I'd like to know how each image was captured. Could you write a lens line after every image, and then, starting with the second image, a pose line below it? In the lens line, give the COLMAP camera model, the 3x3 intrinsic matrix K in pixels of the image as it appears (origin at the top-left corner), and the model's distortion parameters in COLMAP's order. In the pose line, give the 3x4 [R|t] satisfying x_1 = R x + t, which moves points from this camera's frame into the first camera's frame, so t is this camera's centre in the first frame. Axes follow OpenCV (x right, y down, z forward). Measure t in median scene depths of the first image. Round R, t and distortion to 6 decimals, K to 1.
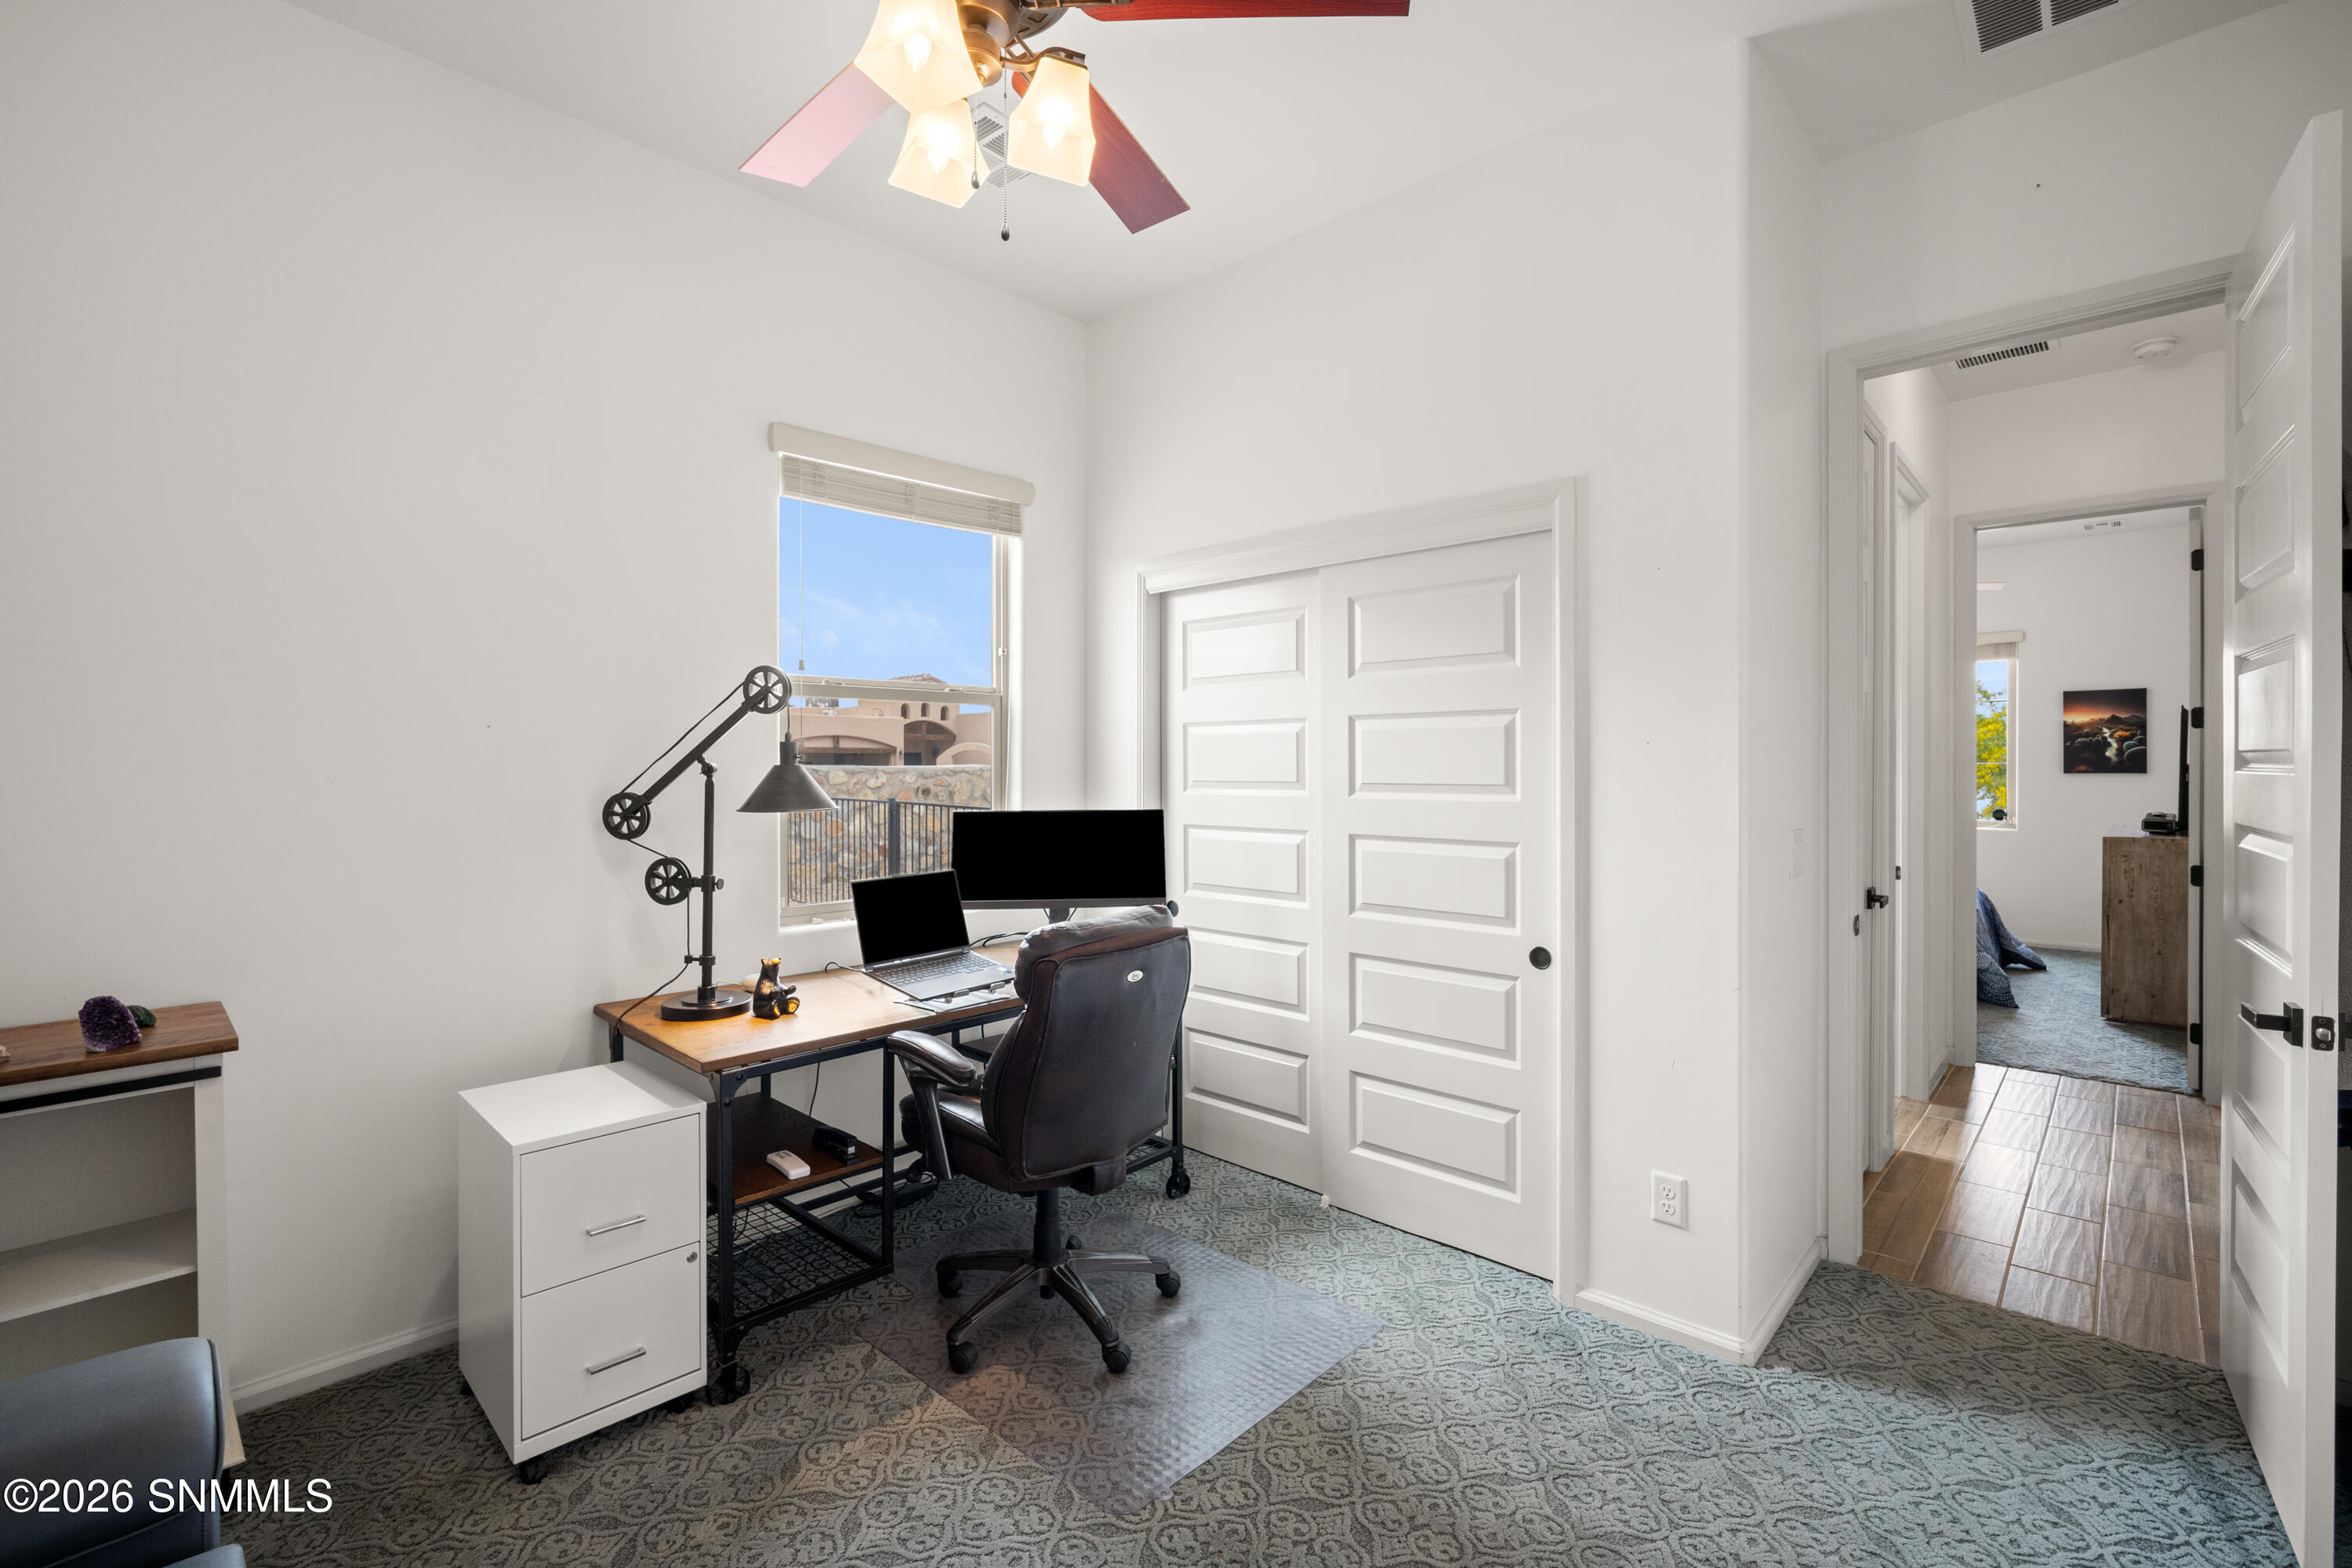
lens RADIAL K [[1032.3, 0, 1186.7], [0, 1032.3, 760.7], [0, 0, 1]] dist [-0.019510, 0.007205]
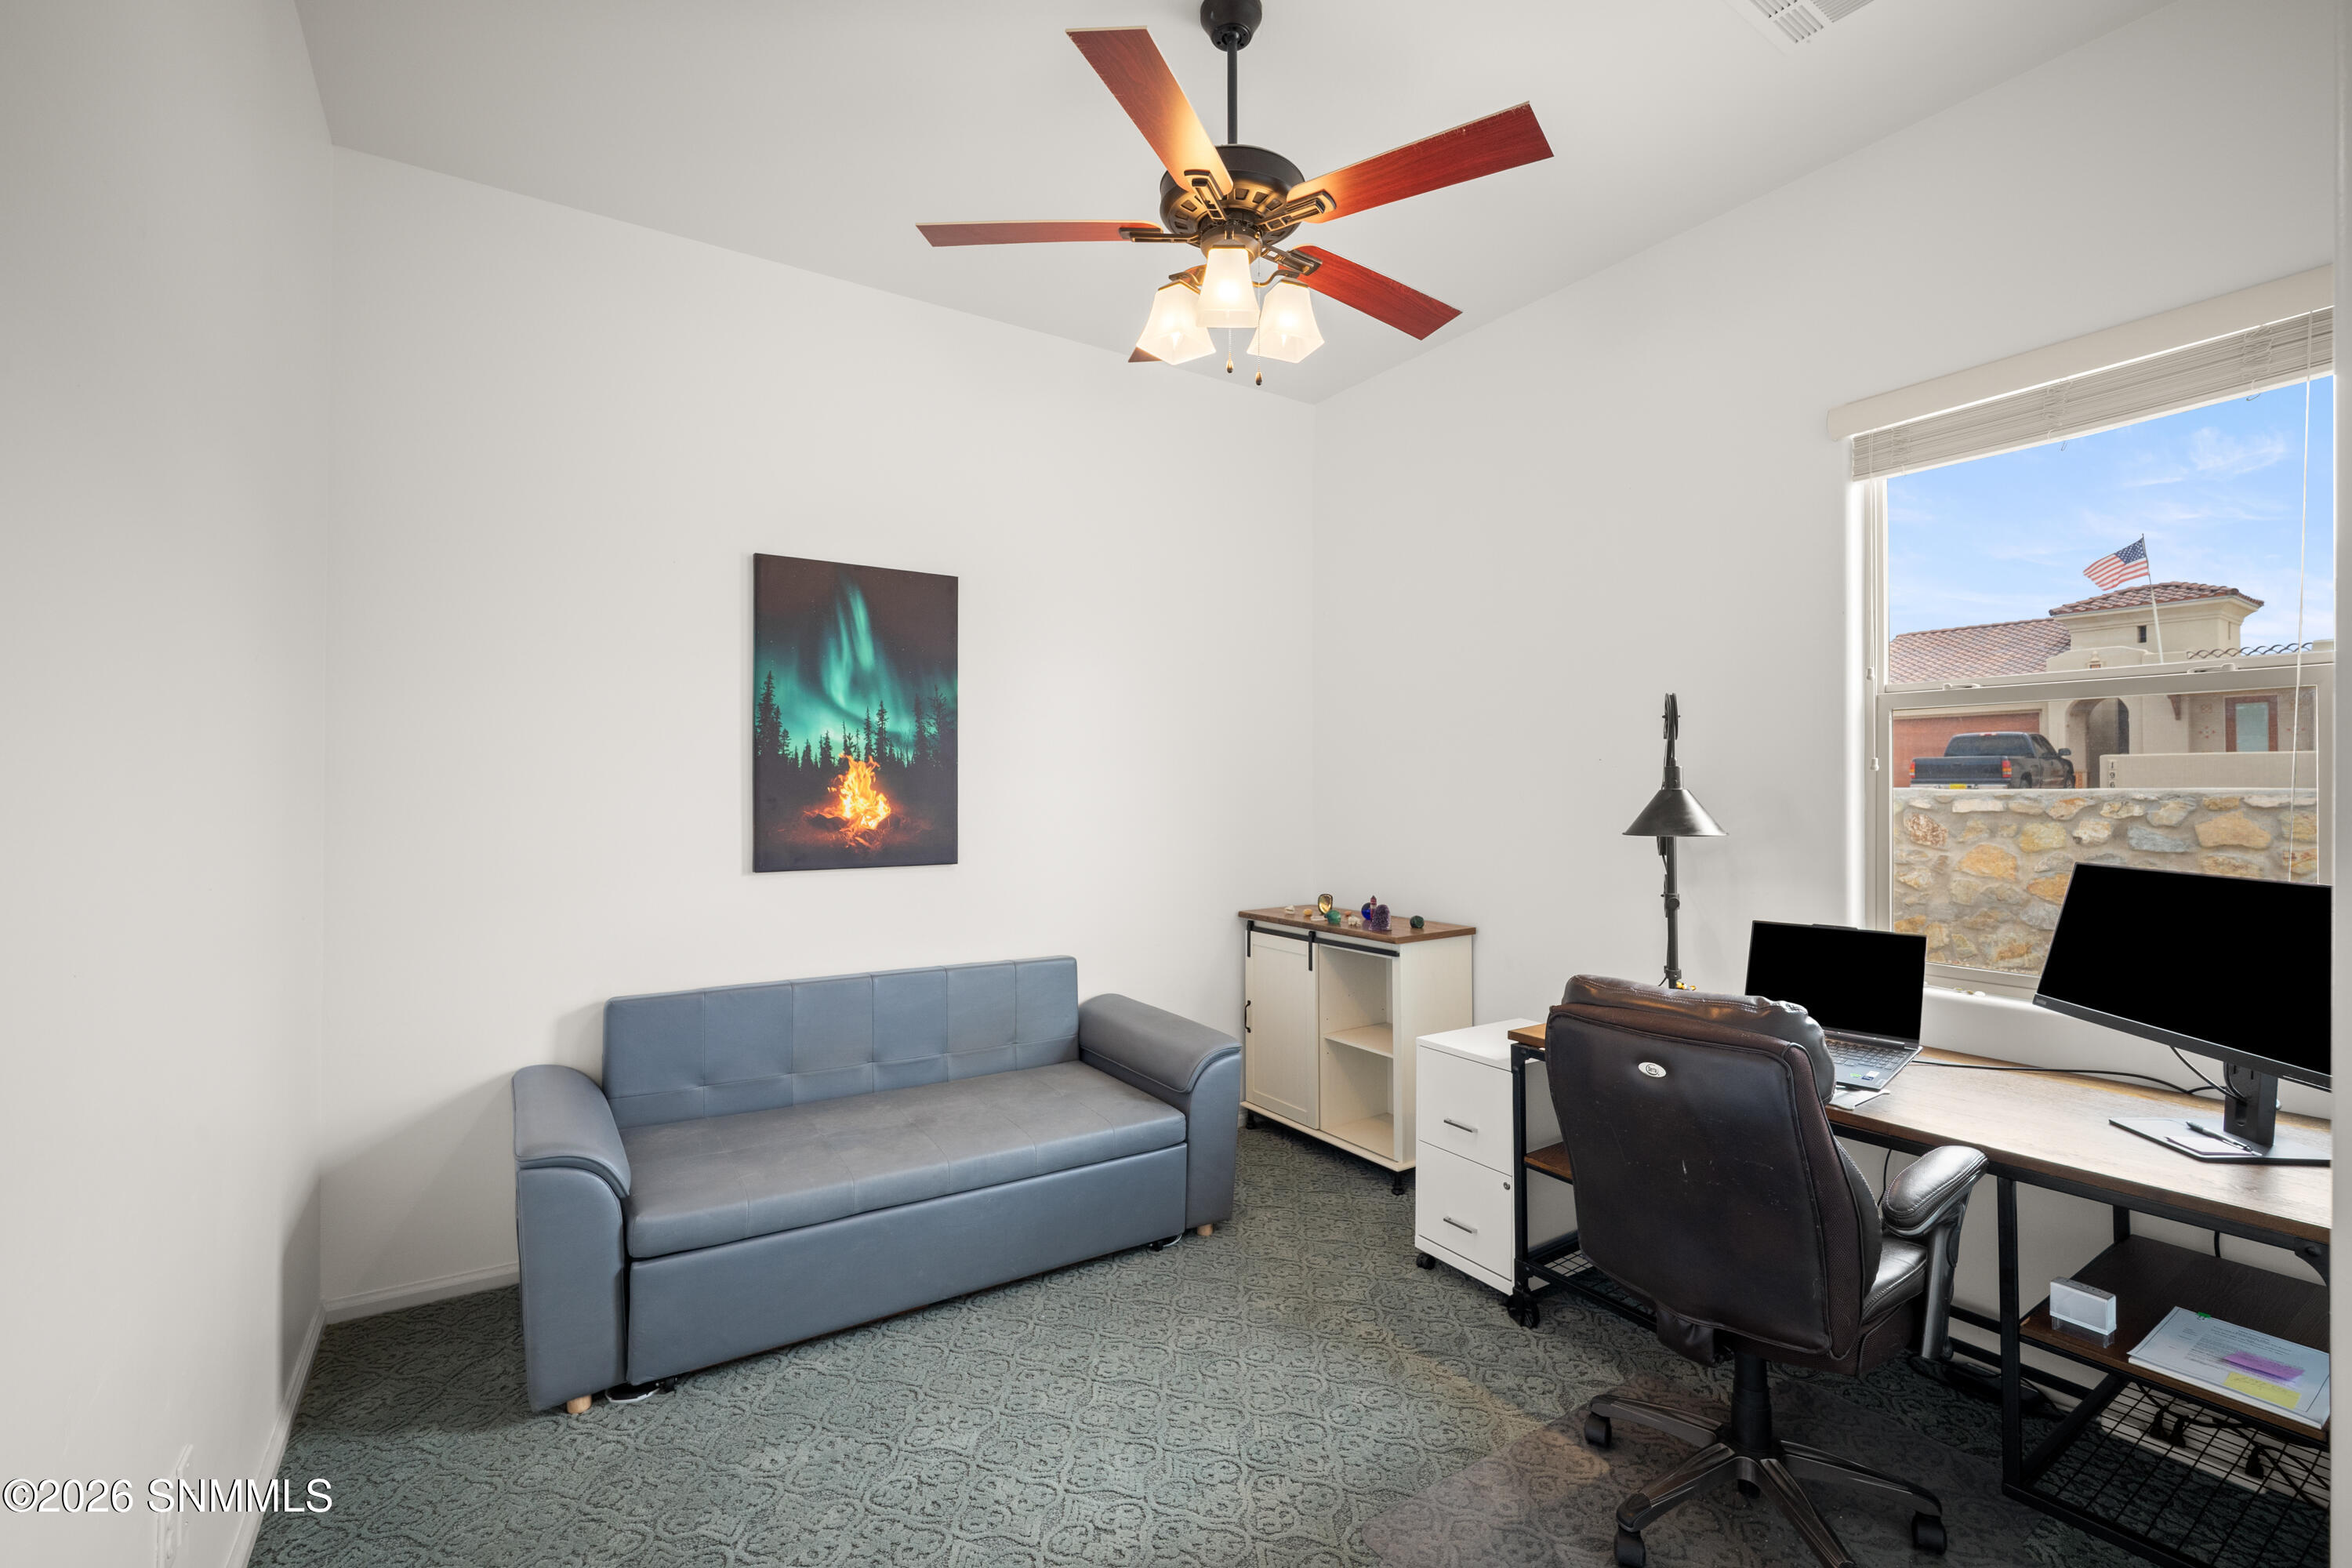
lens RADIAL K [[1032.3, 0, 1186.7], [0, 1032.3, 760.7], [0, 0, 1]] dist [-0.019510, 0.007205]
pose [[-0.224471, -0.022714, -0.974216, 0.834094], [0.000466, 0.999726, -0.023416, -0.001090], [0.974481, -0.005710, -0.224399, 0.909663]]
